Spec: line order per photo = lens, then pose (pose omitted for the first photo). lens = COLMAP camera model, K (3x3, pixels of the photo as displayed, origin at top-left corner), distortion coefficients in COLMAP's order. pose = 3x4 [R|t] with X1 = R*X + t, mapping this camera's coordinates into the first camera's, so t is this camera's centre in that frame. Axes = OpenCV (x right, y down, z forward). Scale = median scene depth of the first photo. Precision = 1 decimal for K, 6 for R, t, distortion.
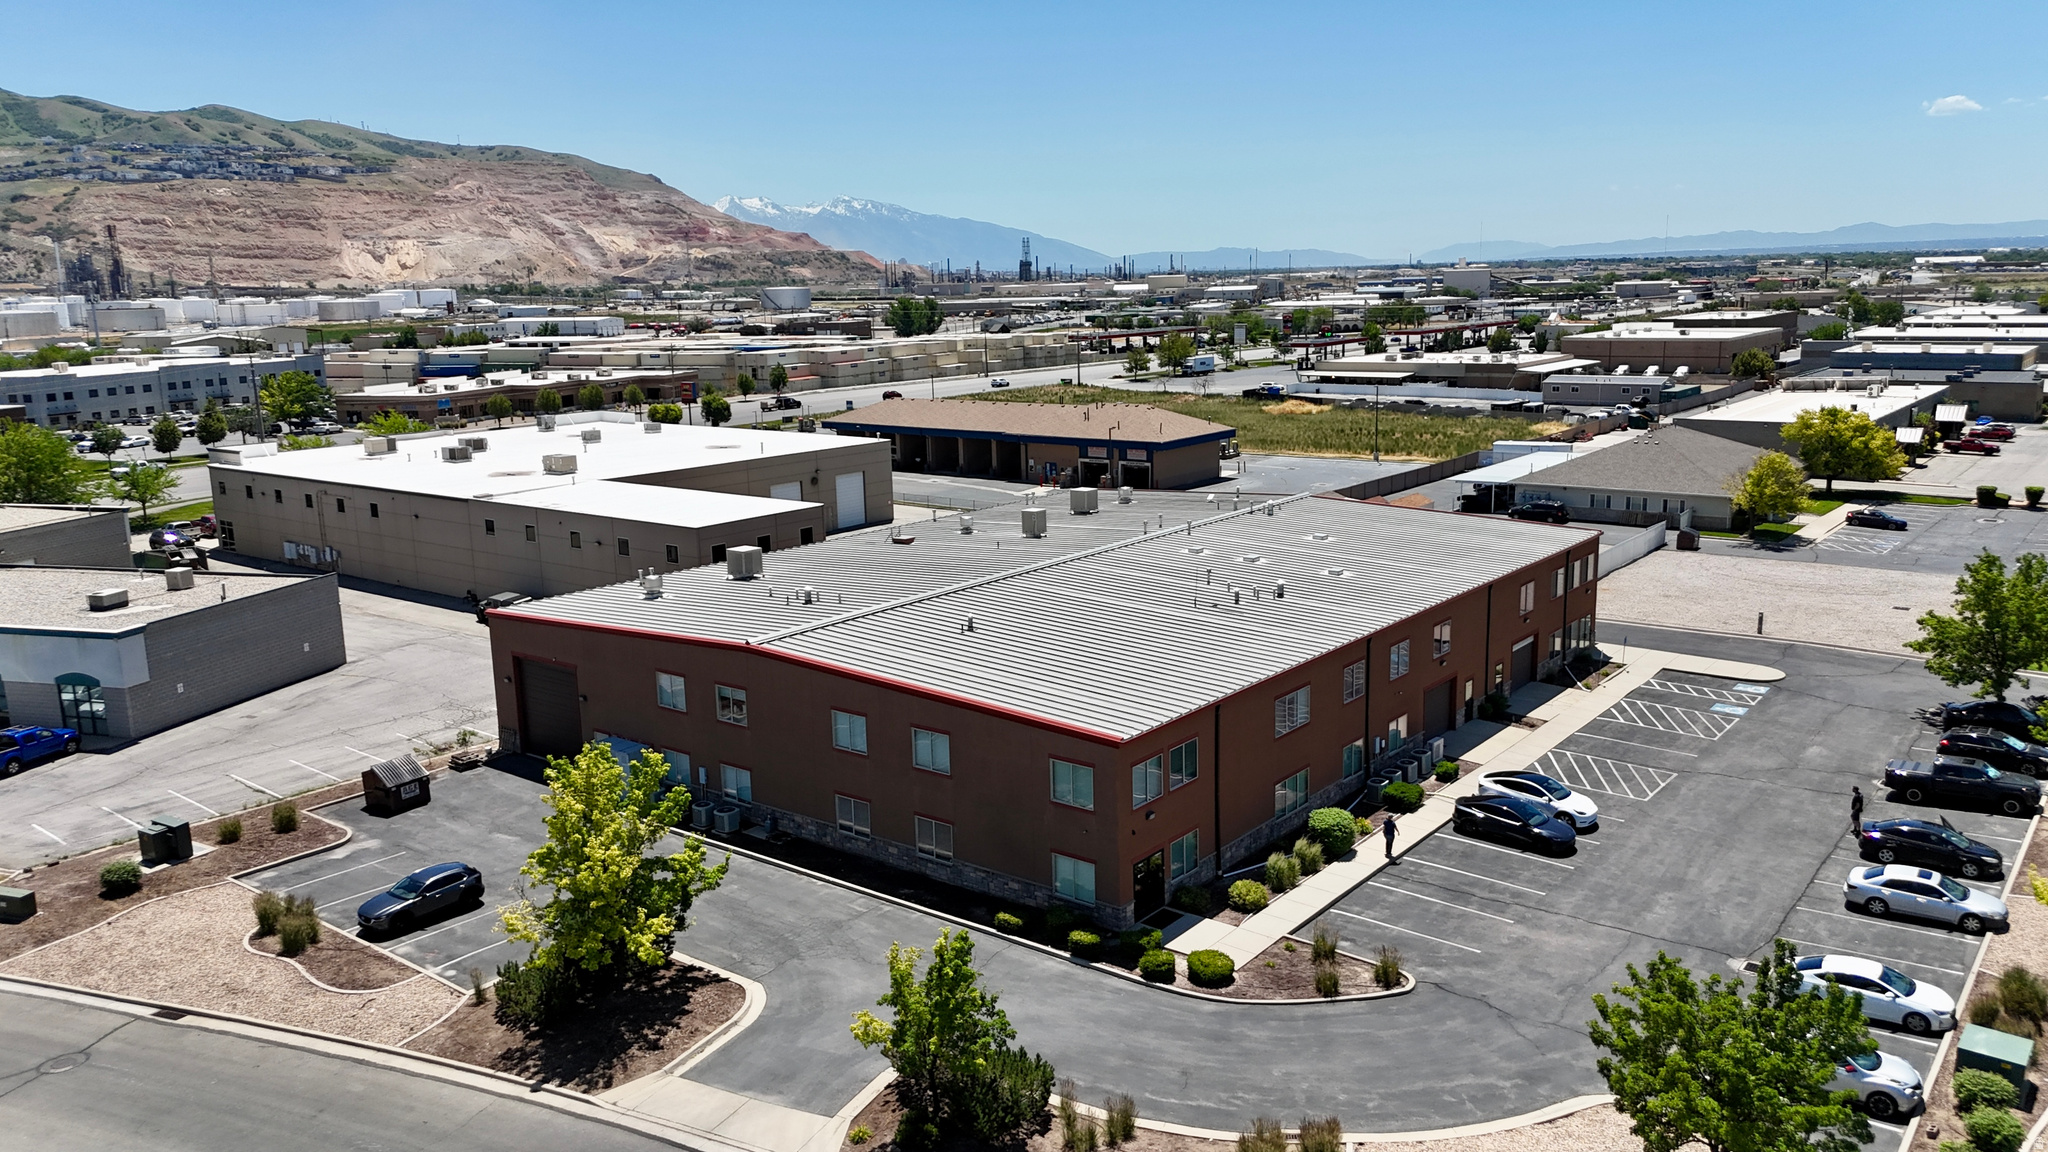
lens RADIAL K [[1511.0, 0, 1028.0], [0, 1511.0, 573.4], [0, 0, 1]] dist [0.074456, -0.074946]
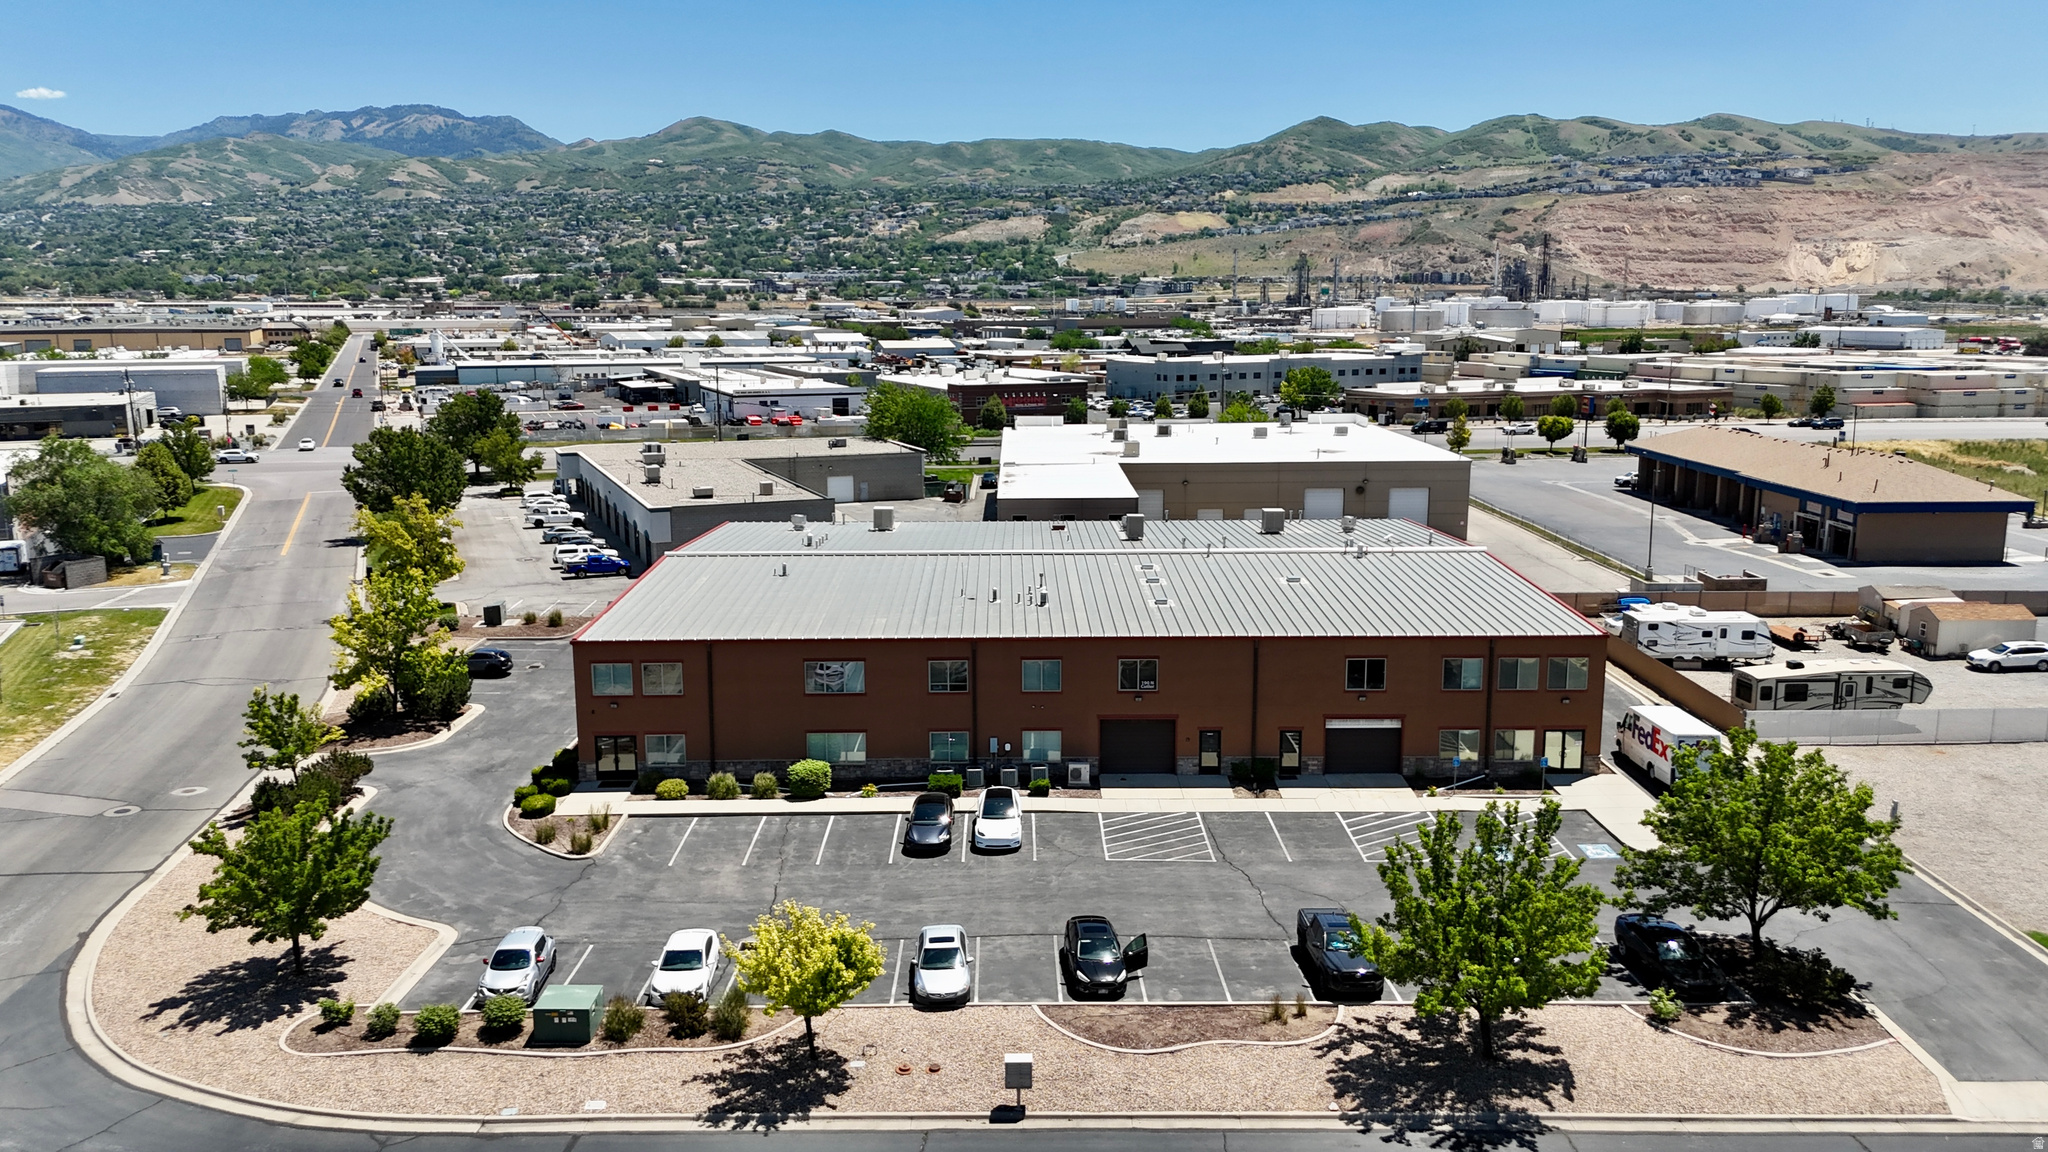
lens RADIAL K [[1511.0, 0, 1026.5], [0, 1511.0, 574.6], [0, 0, 1]] dist [0.074456, -0.074946]
pose [[0.624577, 0.161156, -0.764155, 0.316006], [-0.161814, 0.983948, 0.075252, -0.027499], [0.764016, 0.076650, 0.640628, 0.096810]]
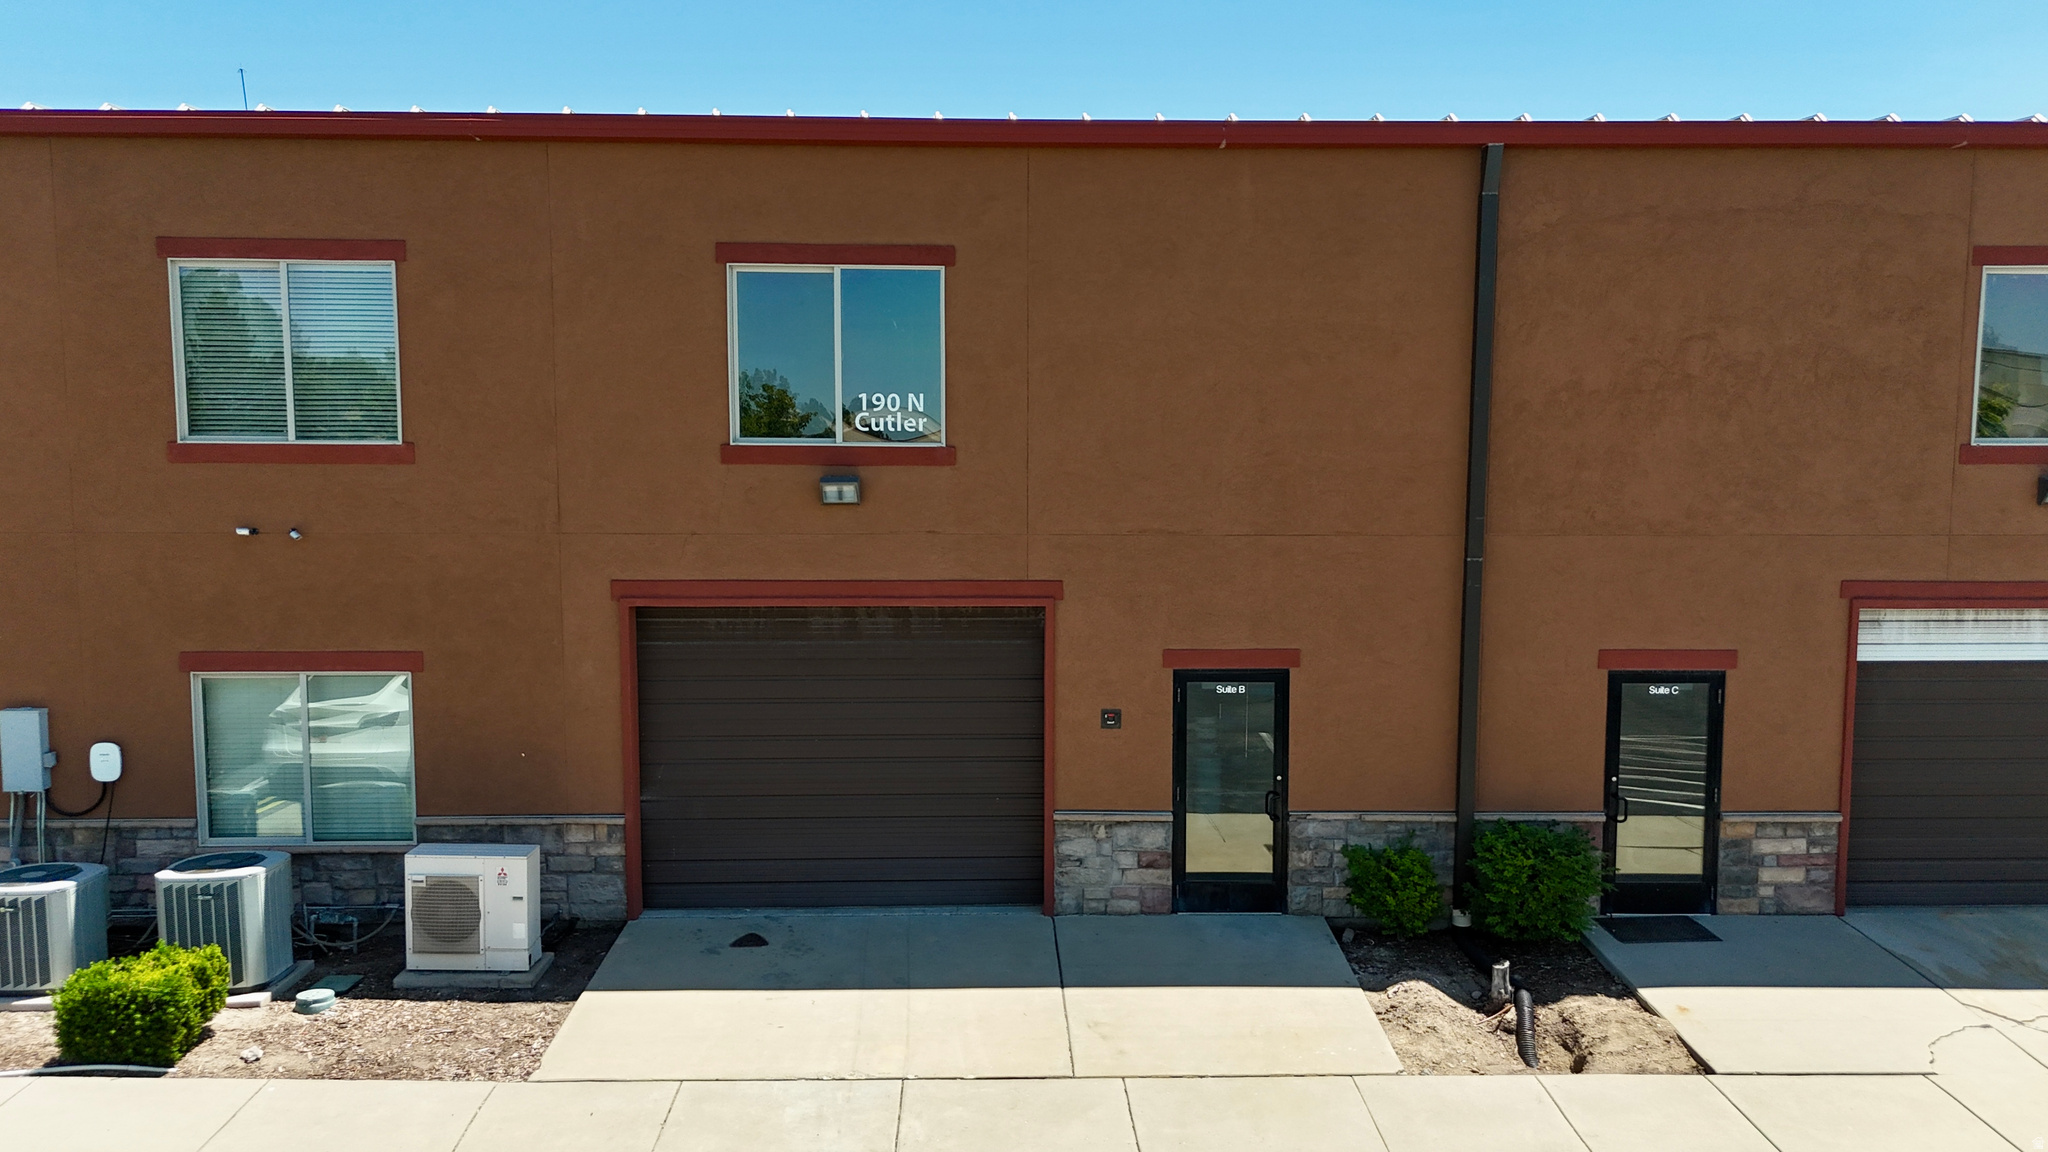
lens RADIAL K [[1511.0, 0, 1027.5], [0, 1511.0, 578.0], [0, 0, 1]] dist [0.074456, -0.074946]
pose [[0.635816, 0.103160, -0.764916, 0.138291], [-0.166324, 0.986057, -0.005268, 0.021562], [0.753707, 0.130573, 0.644109, 0.292277]]
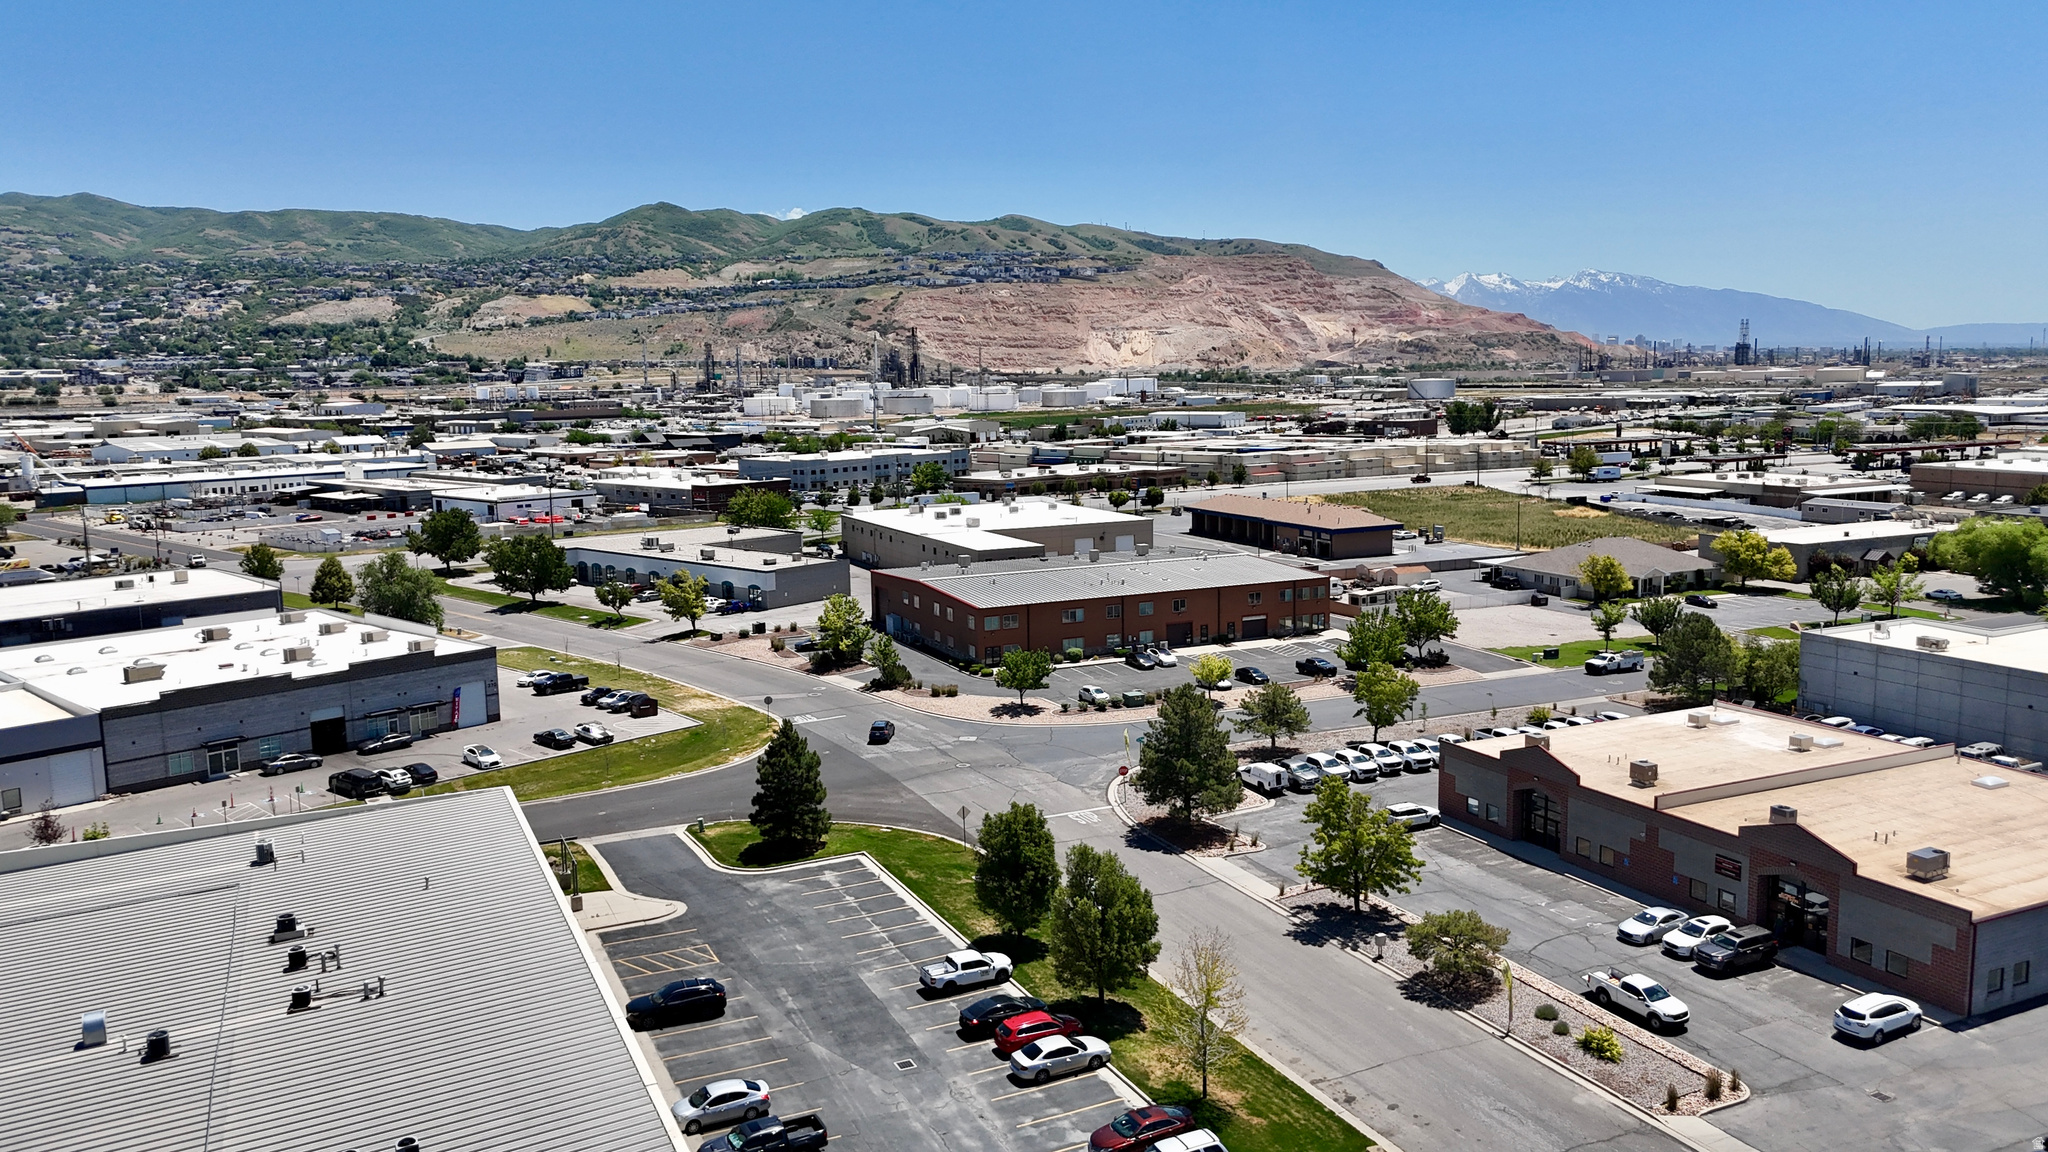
lens RADIAL K [[1511.0, 0, 1025.8], [0, 1511.0, 594.0], [0, 0, 1]] dist [0.074456, -0.074946]
pose [[0.892245, 0.074630, -0.445342, 0.379610], [-0.090249, 0.995822, -0.013937, 0.026894], [0.442441, 0.052627, 0.895252, -0.452366]]
